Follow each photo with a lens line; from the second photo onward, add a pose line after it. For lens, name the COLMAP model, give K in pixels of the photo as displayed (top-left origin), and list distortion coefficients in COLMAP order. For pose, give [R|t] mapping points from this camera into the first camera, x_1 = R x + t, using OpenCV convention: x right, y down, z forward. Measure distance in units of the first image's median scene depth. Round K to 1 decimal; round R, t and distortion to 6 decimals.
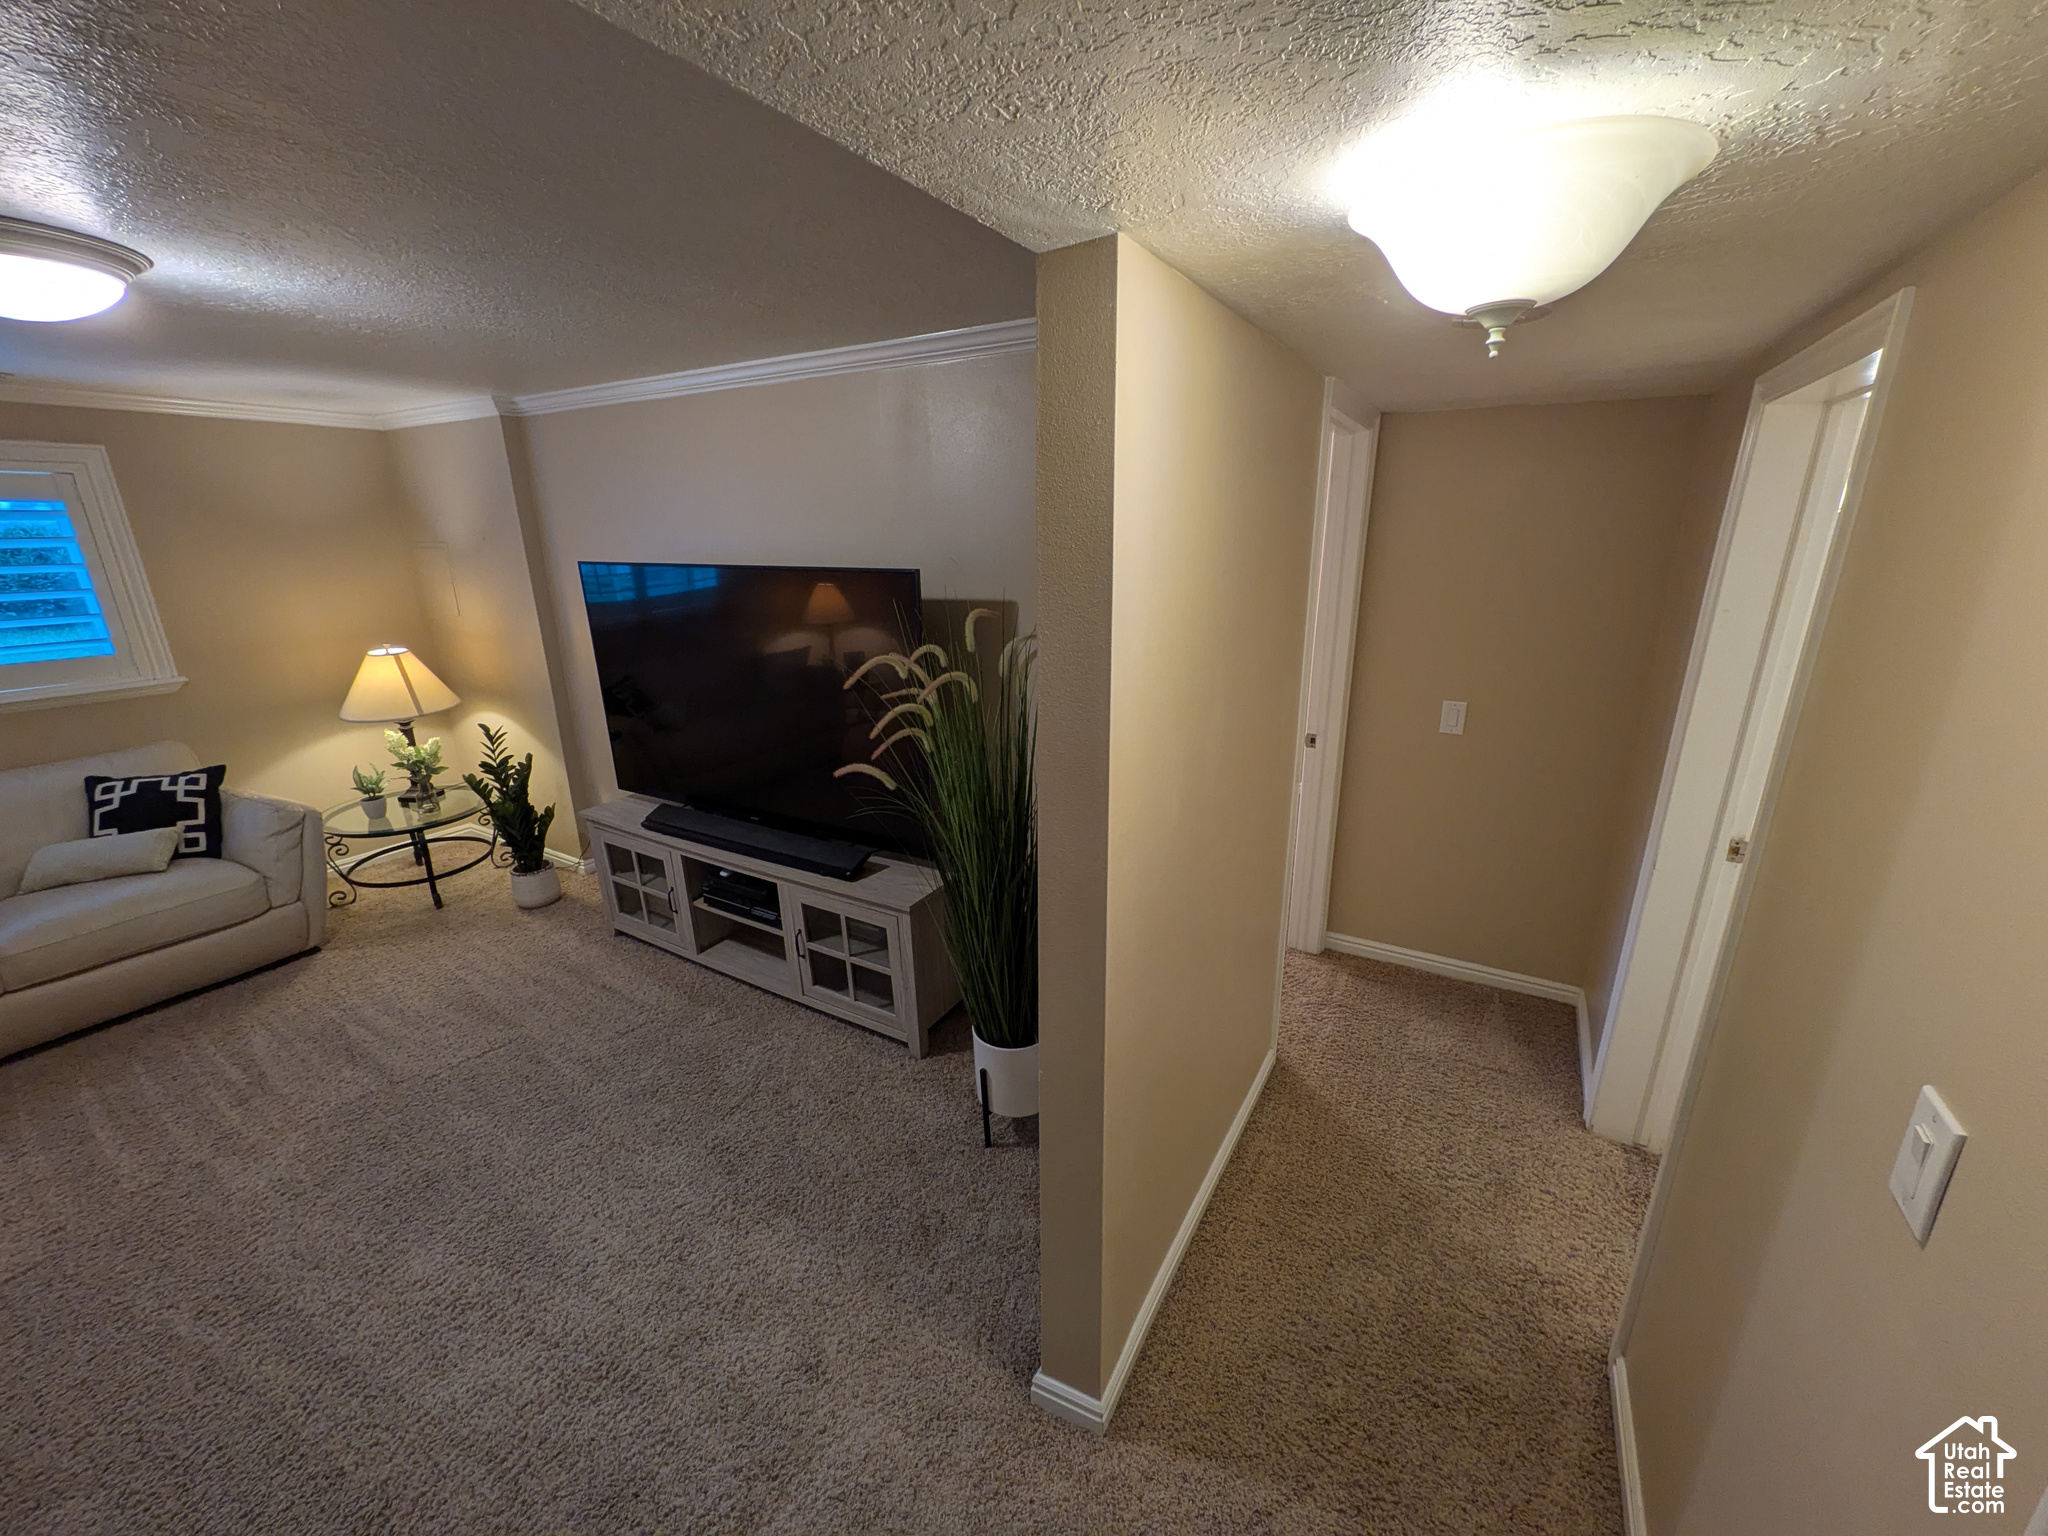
lens RADIAL K [[816.4, 0, 1019.2], [0, 816.4, 806.7], [0, 0, 1]] dist [-0.000338, -0.000039]
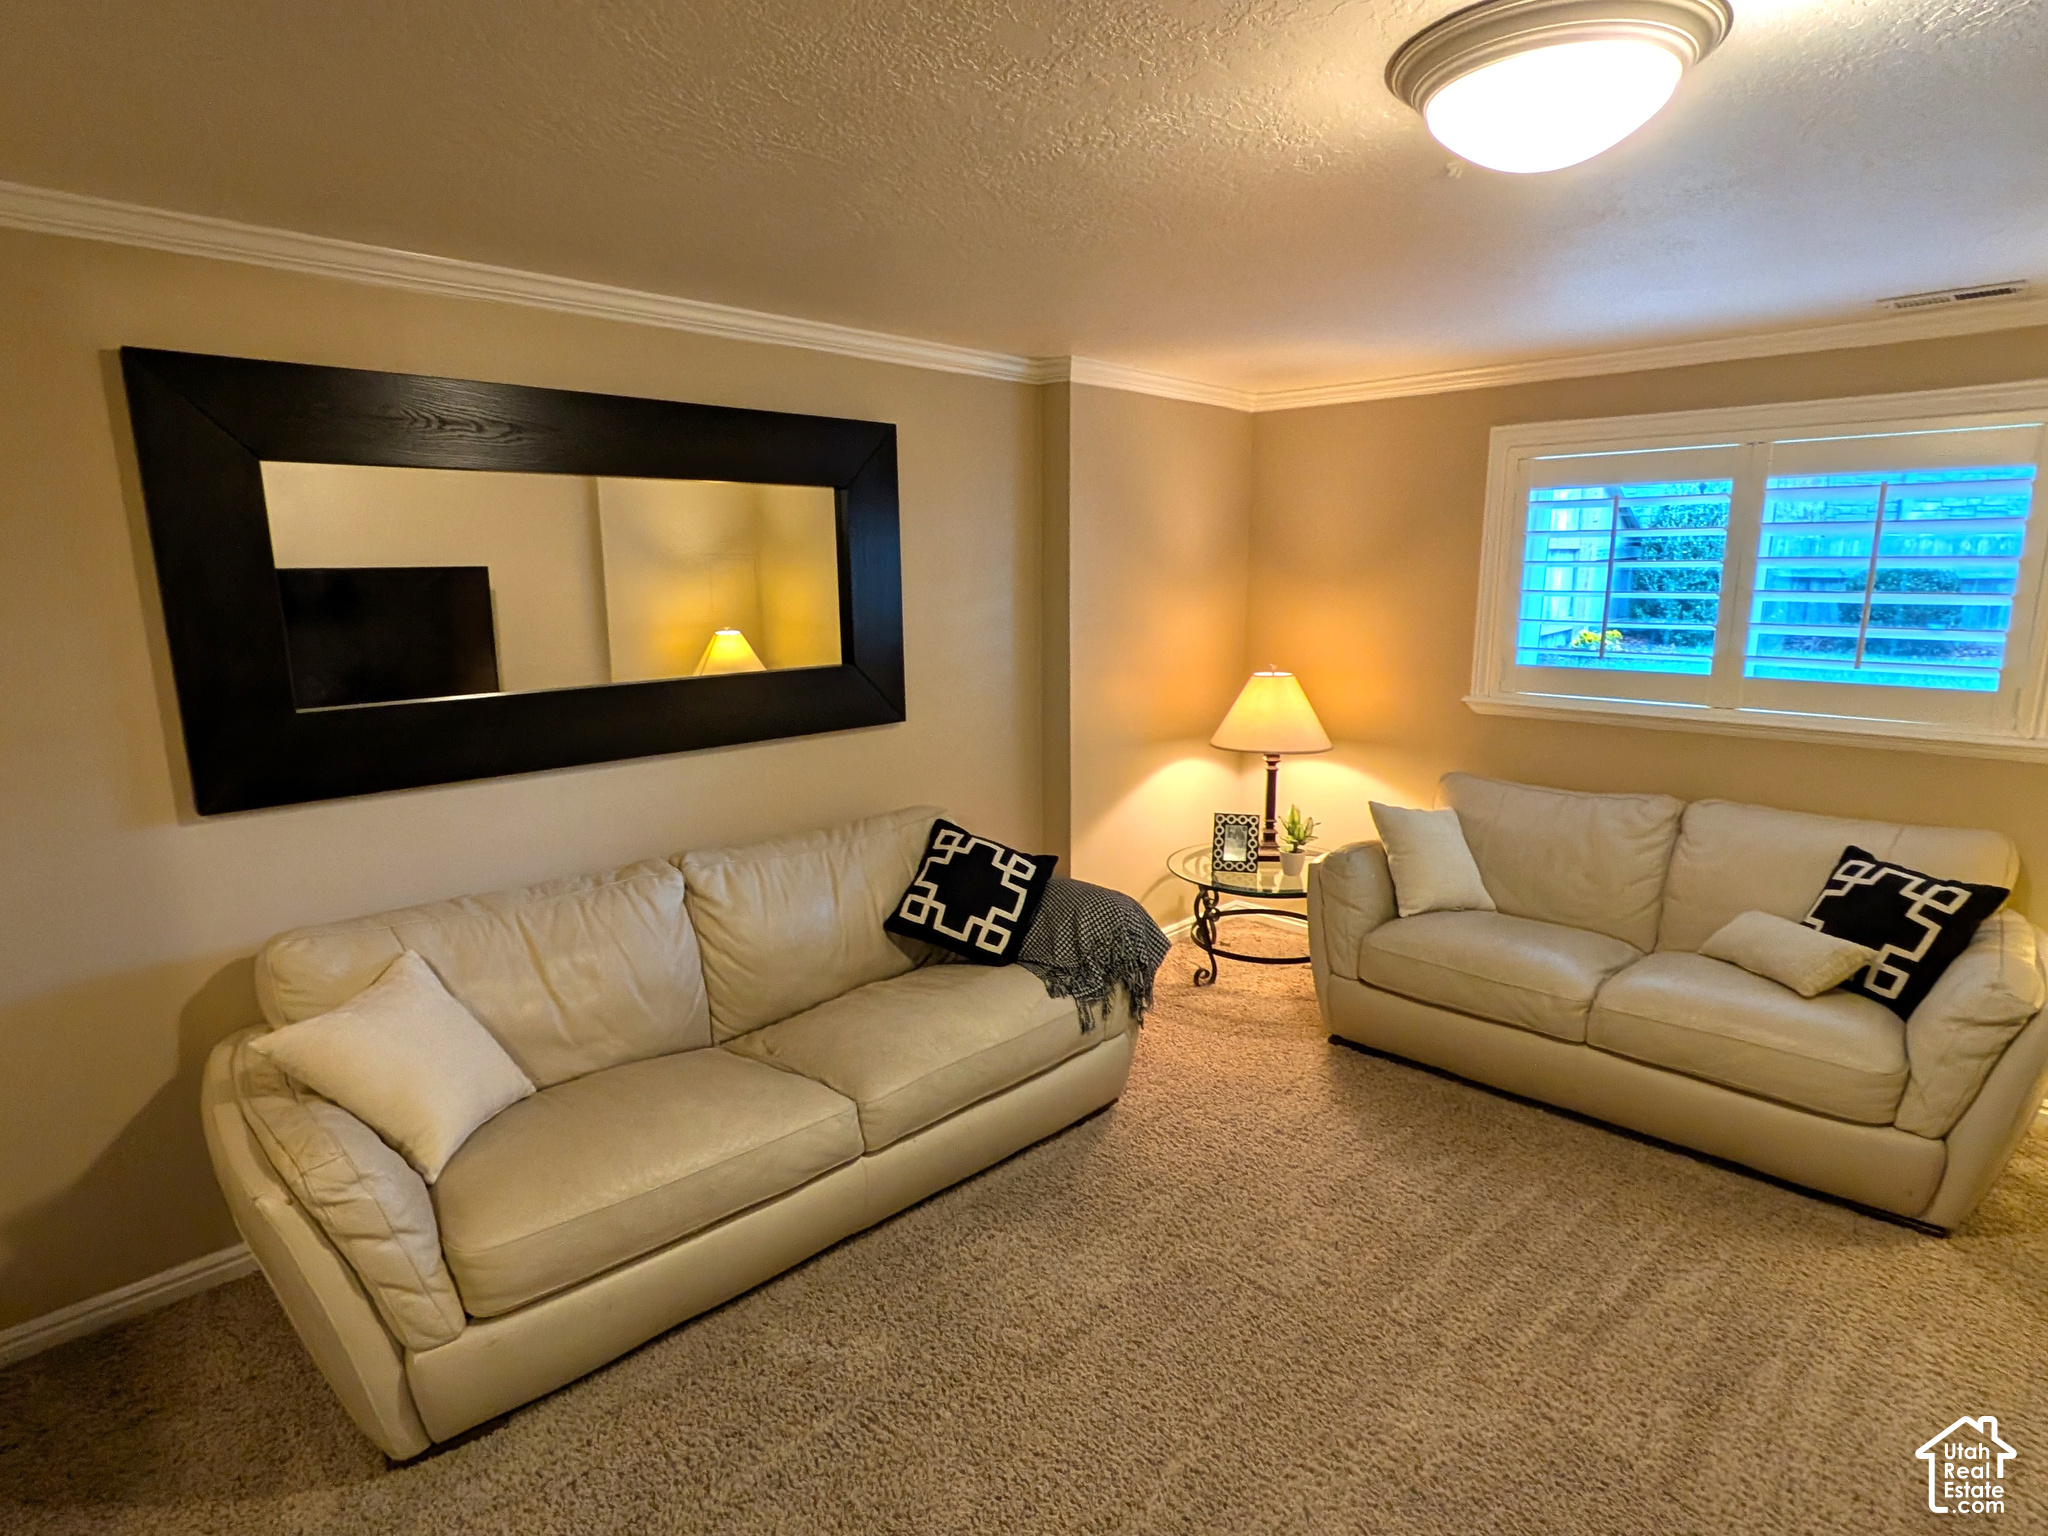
lens RADIAL K [[1128.5, 0, 1021.3], [0, 1128.5, 809.6], [0, 0, 1]] dist [0.002924, 0.000956]
pose [[-0.251418, 0.235507, -0.938789, -0.041803], [-0.287219, 0.908100, 0.304728, -0.159074], [0.924280, 0.346253, -0.160671, 0.485590]]
